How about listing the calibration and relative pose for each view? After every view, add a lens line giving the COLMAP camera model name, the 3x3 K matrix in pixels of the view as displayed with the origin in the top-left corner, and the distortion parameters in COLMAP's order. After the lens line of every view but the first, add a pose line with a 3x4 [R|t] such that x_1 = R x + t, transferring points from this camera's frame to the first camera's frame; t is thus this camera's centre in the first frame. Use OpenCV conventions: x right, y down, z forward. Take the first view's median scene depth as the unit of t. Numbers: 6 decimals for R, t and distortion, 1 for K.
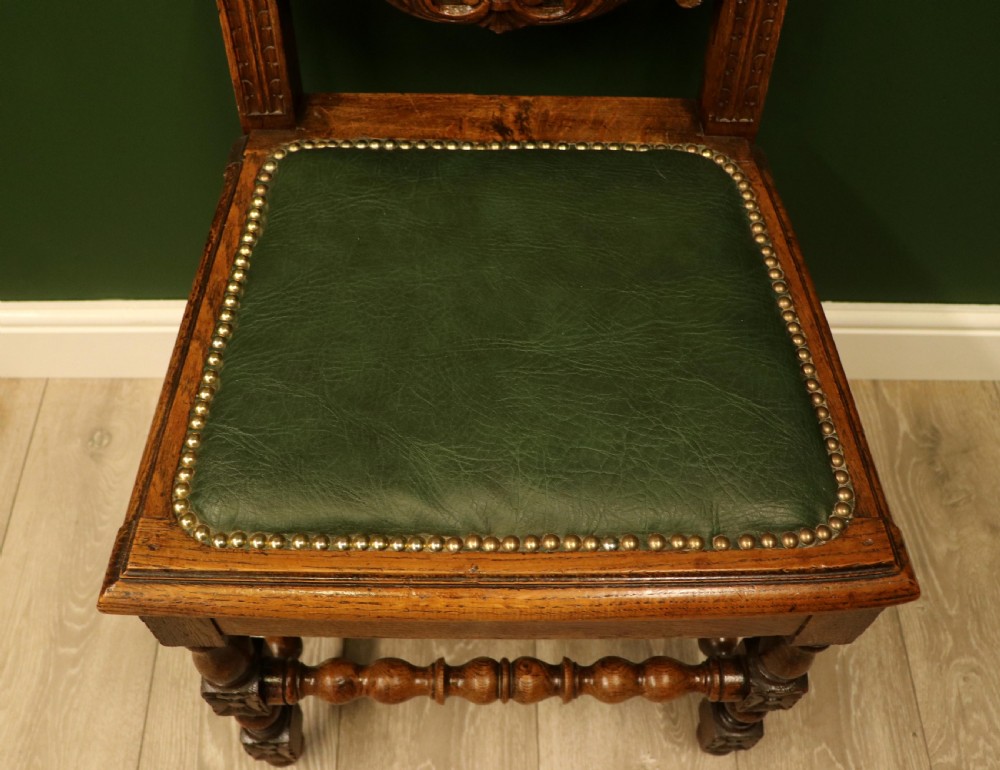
lens RADIAL K [[1015.9, 0, 494.4], [0, 1015.9, 422.6], [0, 0, 1]] dist [-0.136047, 0.000000]
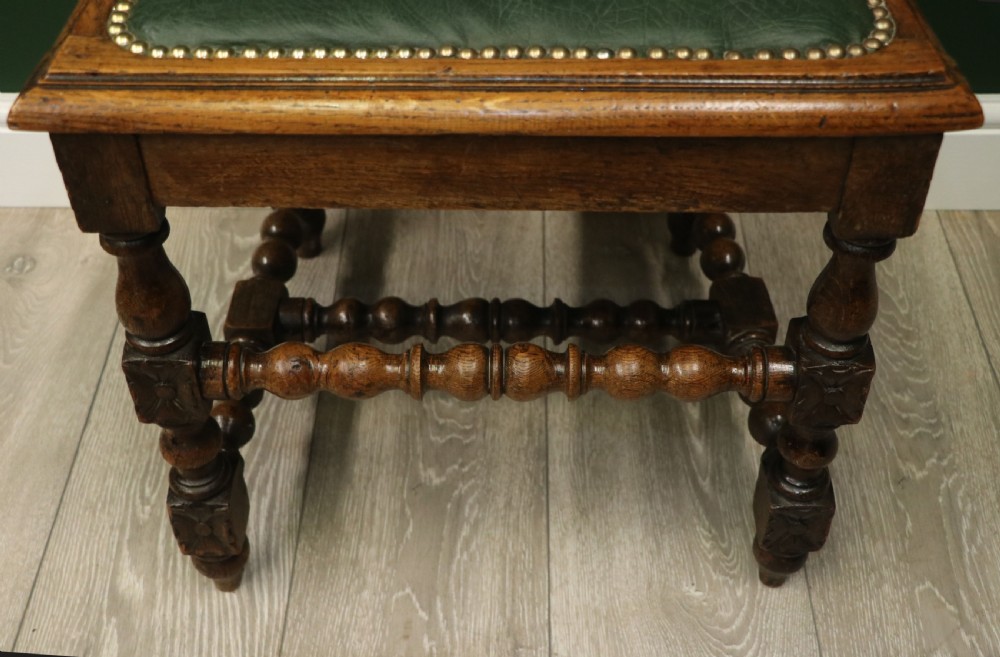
lens RADIAL K [[1313.1, 0, 485.8], [0, 1313.1, 357.5], [0, 0, 1]] dist [-0.007502, 0.000000]
pose [[0.999233, 0.000280, -0.039150, 0.034963], [-0.008288, 0.978823, -0.204542, 0.373821], [0.038263, 0.204710, 0.978075, -0.034789]]
